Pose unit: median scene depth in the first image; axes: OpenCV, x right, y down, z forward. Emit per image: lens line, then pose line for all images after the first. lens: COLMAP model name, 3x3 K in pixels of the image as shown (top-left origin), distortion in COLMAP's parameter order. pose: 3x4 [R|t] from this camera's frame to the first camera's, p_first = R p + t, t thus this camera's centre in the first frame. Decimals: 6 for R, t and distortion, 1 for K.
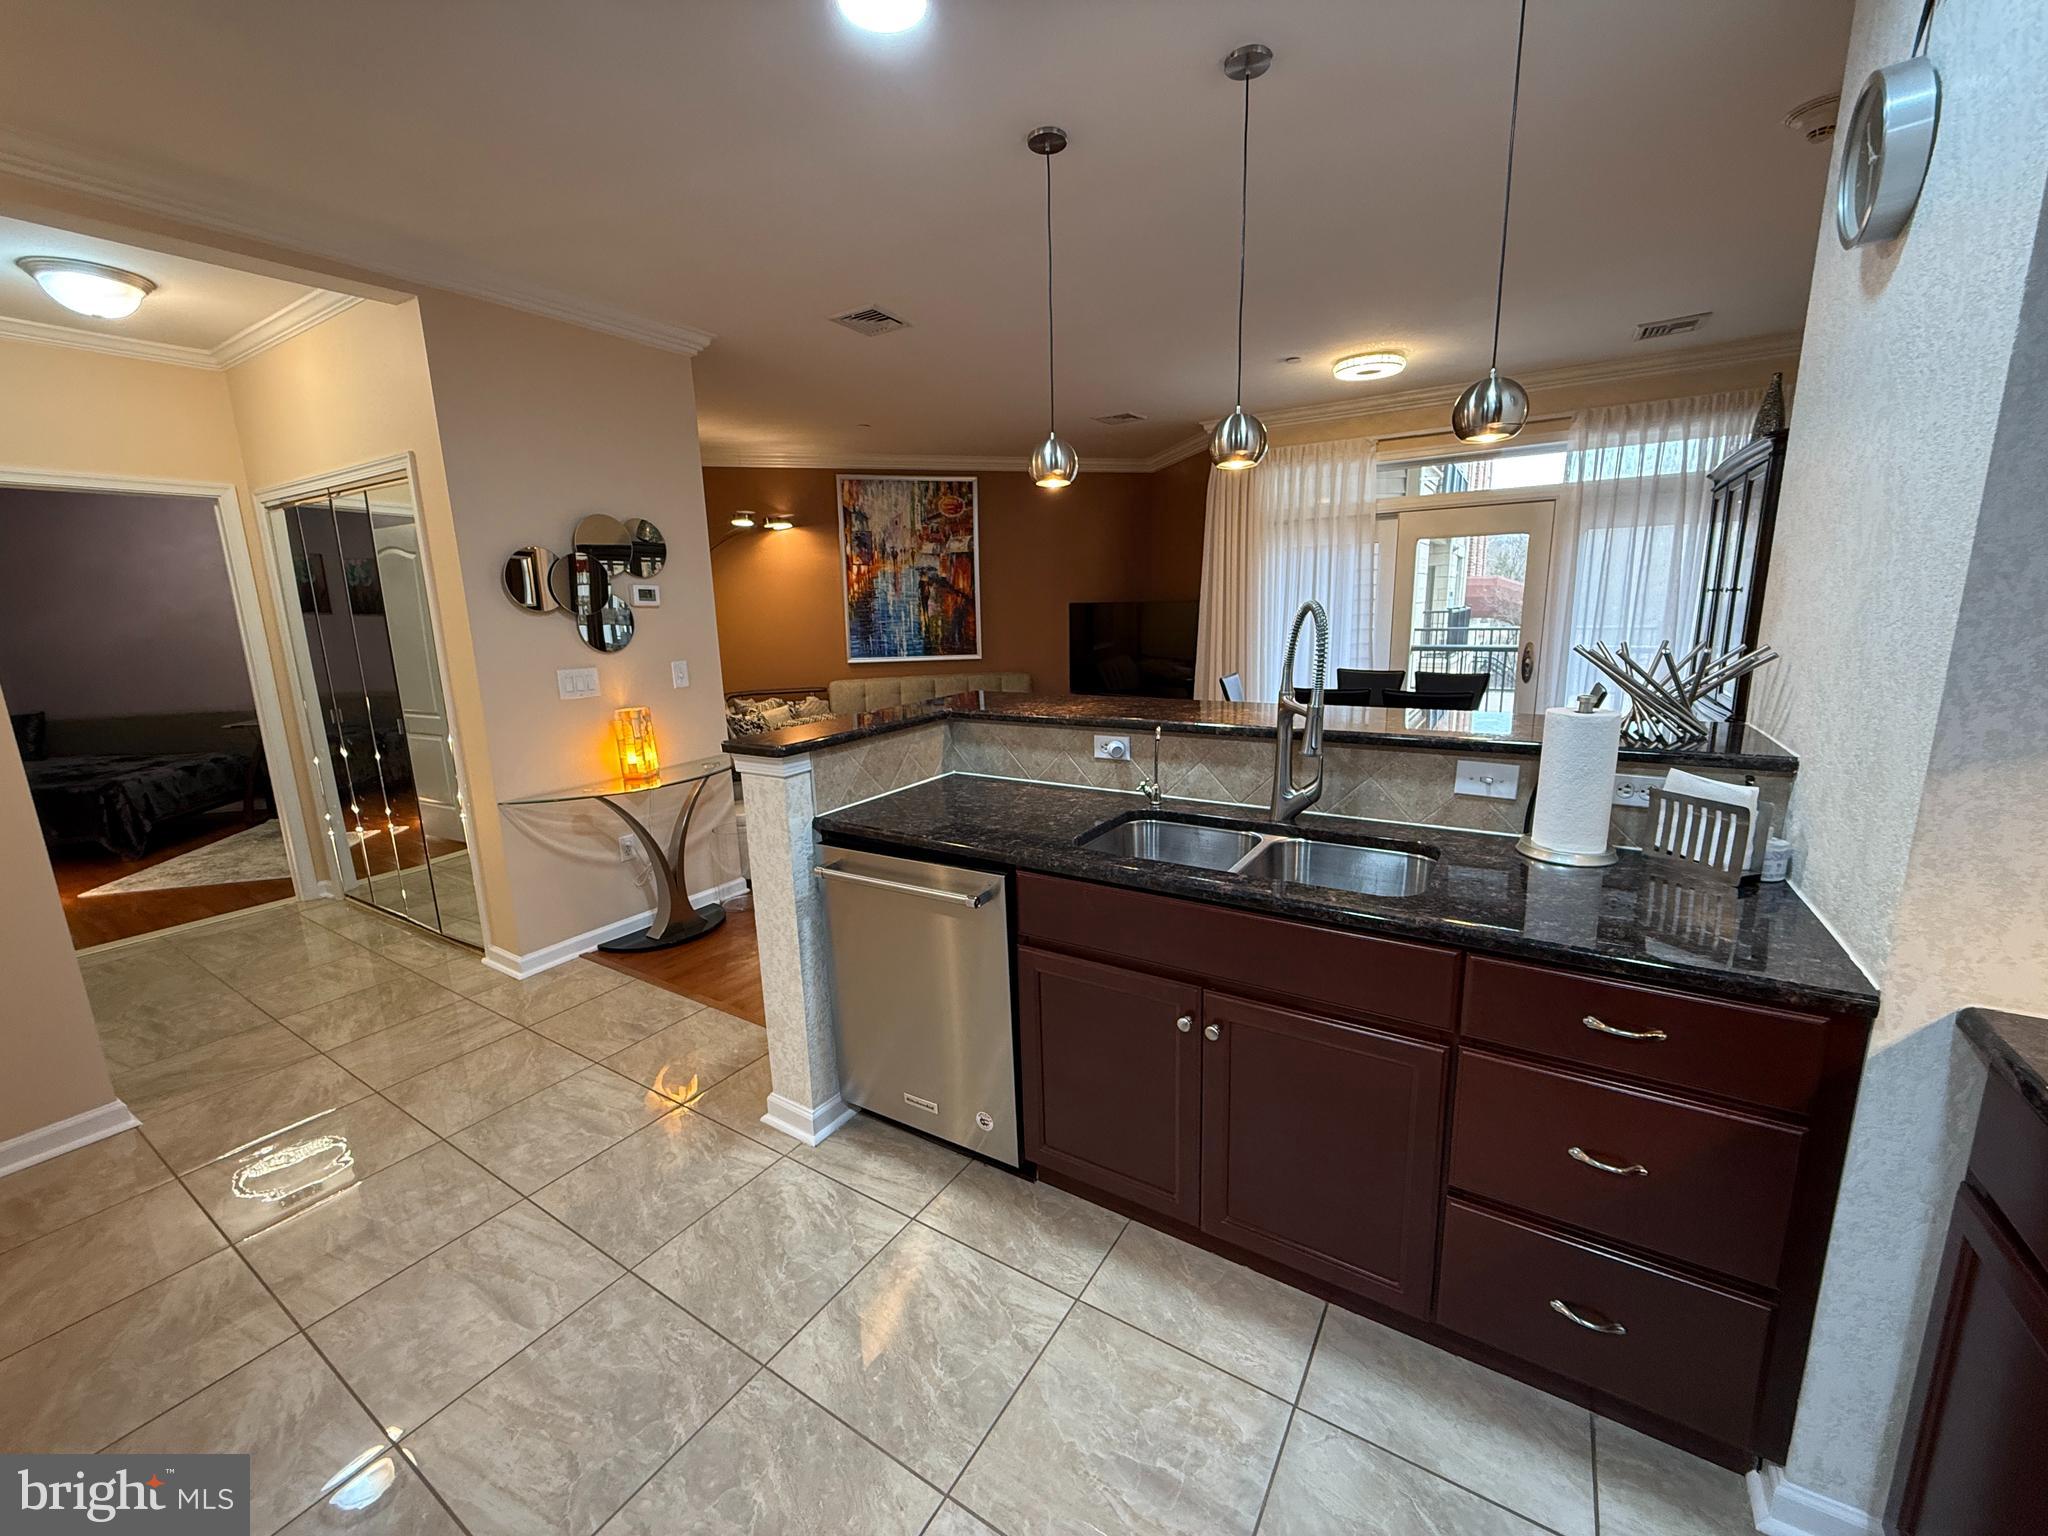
lens RADIAL K [[812.7, 0, 1018.3], [0, 812.7, 765.6], [0, 0, 1]] dist [0.000429, 0.000123]
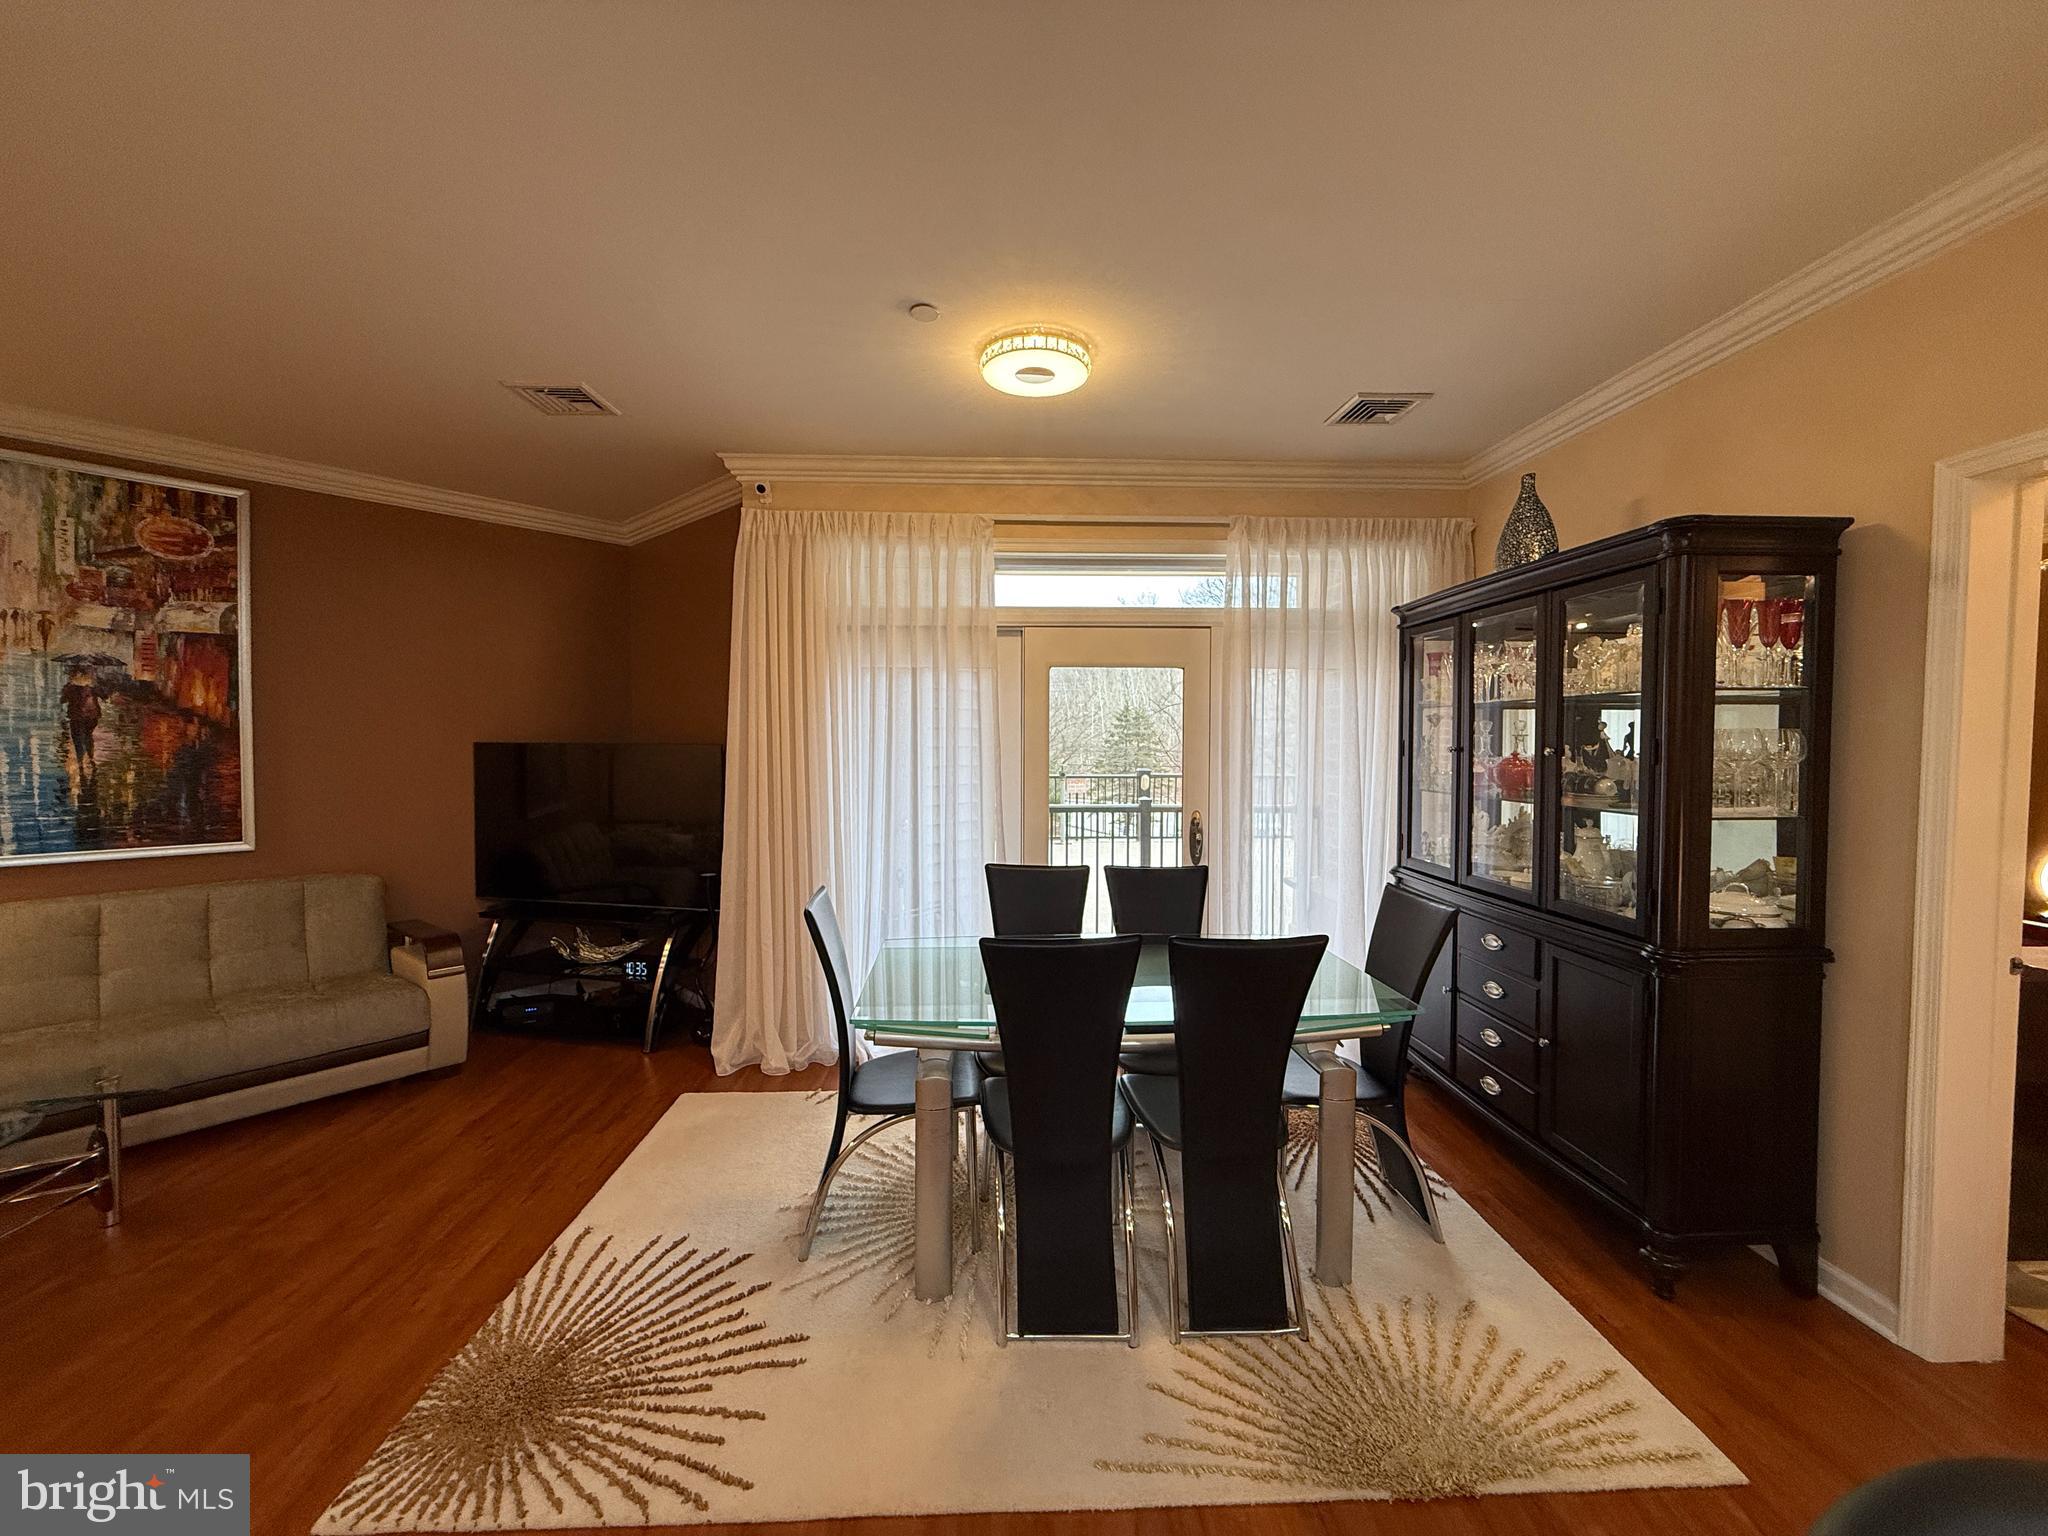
lens RADIAL K [[812.7, 0, 1018.3], [0, 812.7, 765.6], [0, 0, 1]] dist [0.000429, 0.000123]
pose [[0.818809, 0.009128, 0.573993, 0.070584], [0.088875, 0.985803, -0.142458, -0.101684], [-0.567144, 0.167659, 0.806373, 0.483957]]
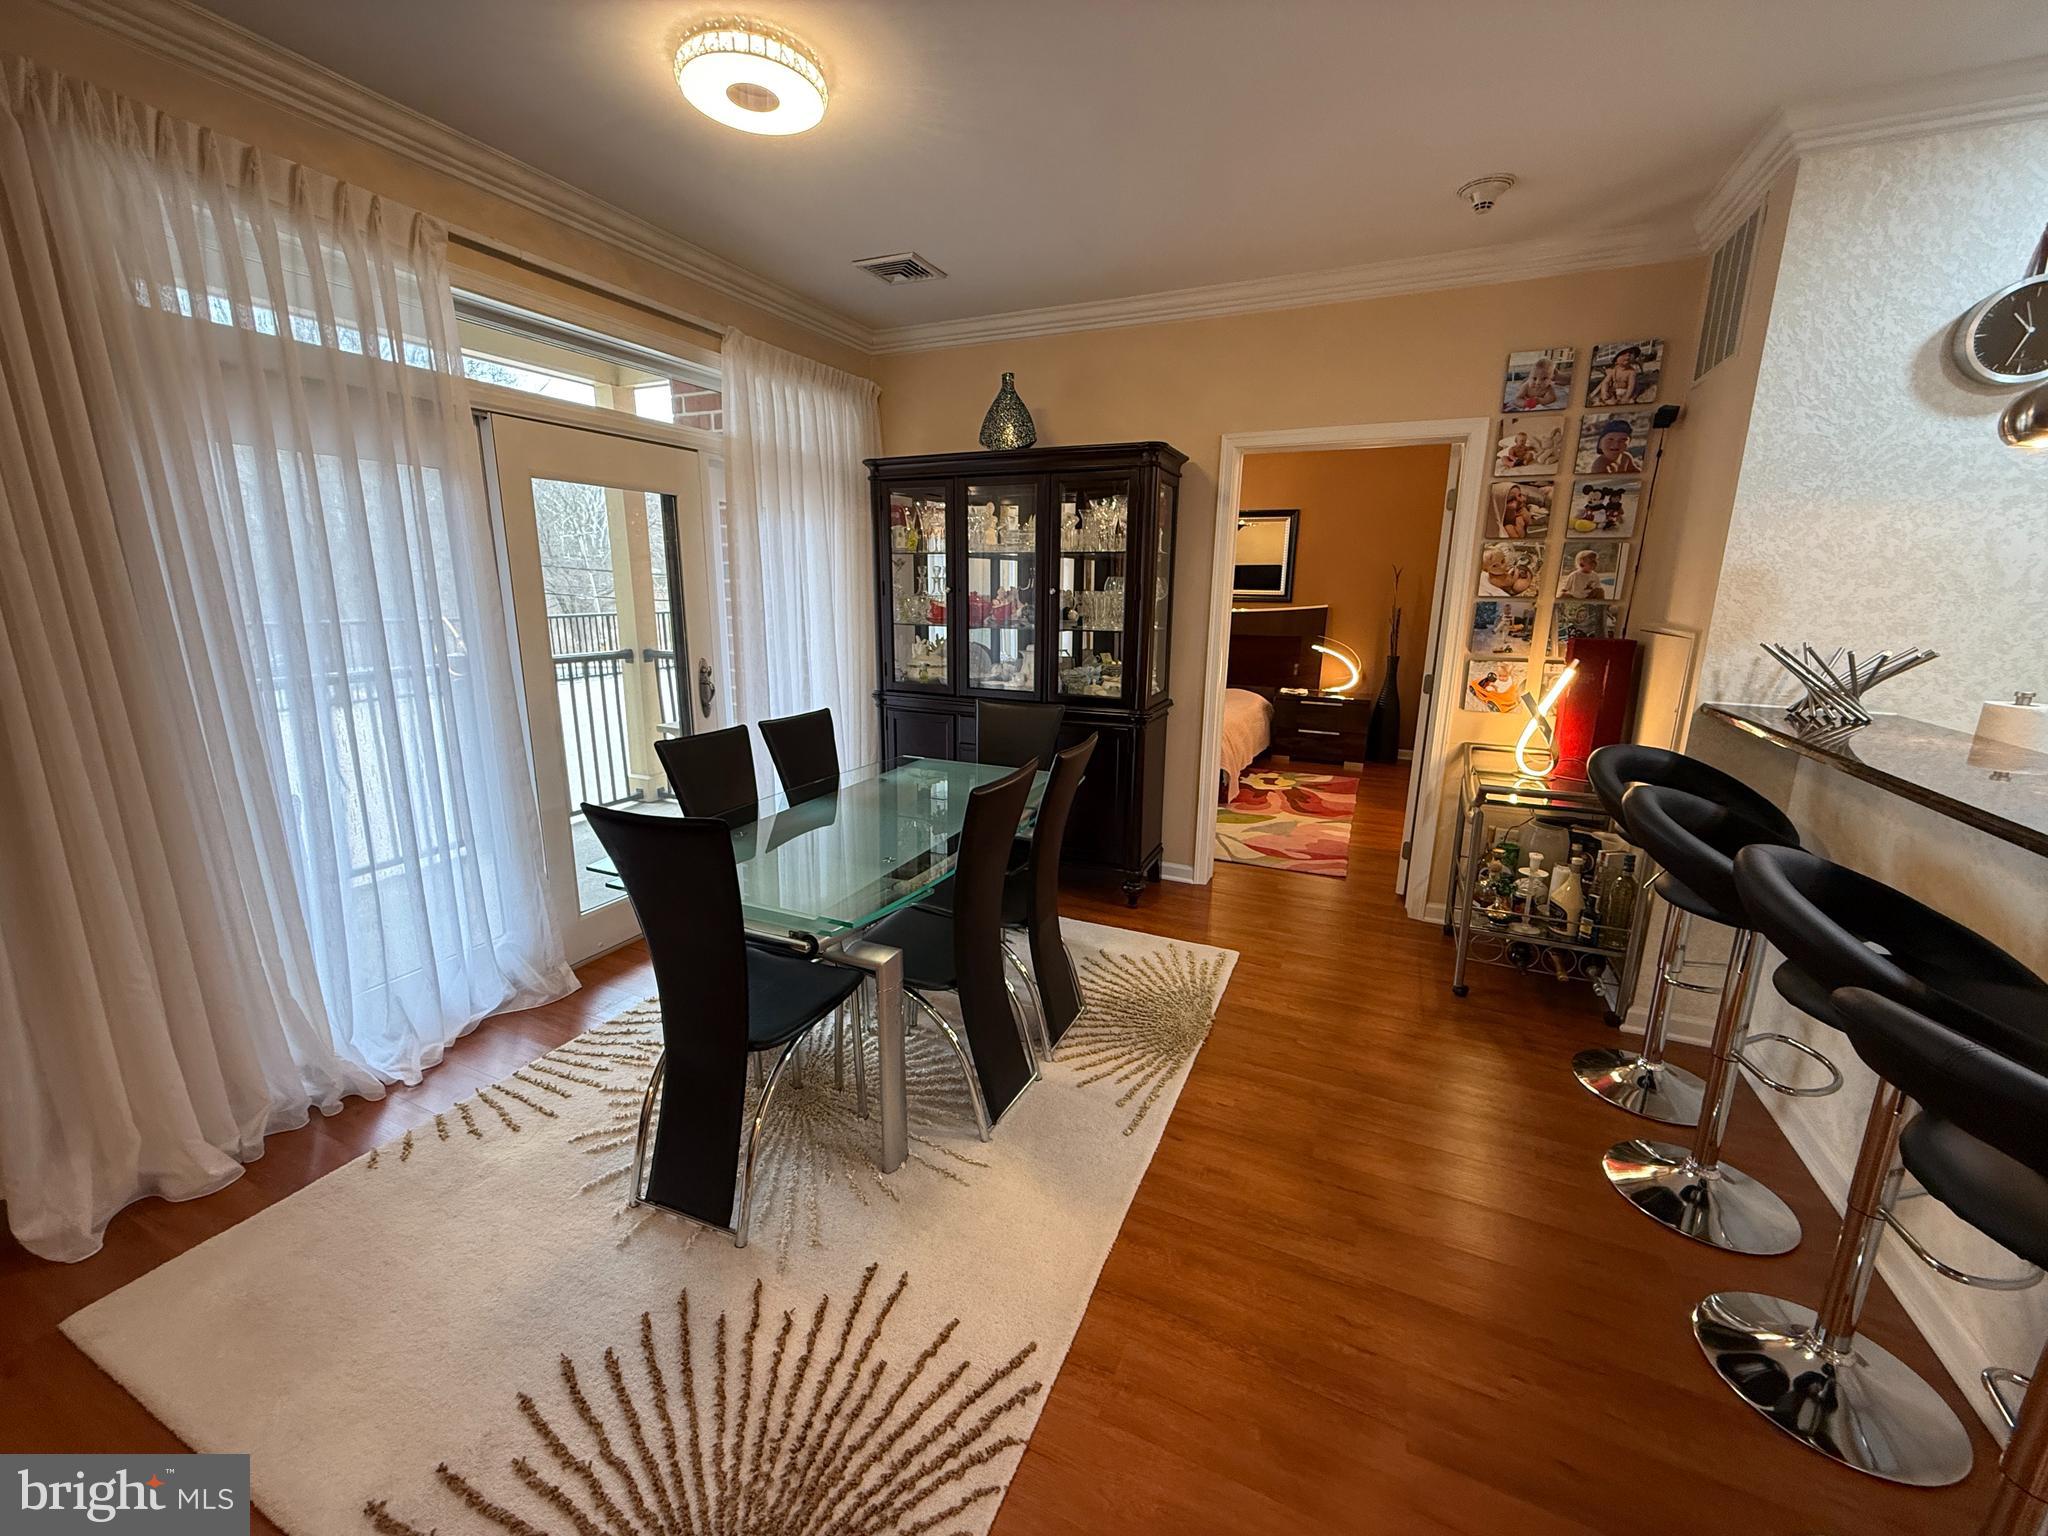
lens RADIAL K [[812.7, 0, 1018.3], [0, 812.7, 765.6], [0, 0, 1]] dist [0.000429, 0.000123]
pose [[-0.142731, -0.195037, 0.970355, -0.089532], [0.183789, 0.958119, 0.219612, -0.166618], [-0.972548, 0.209685, -0.100908, 0.823472]]
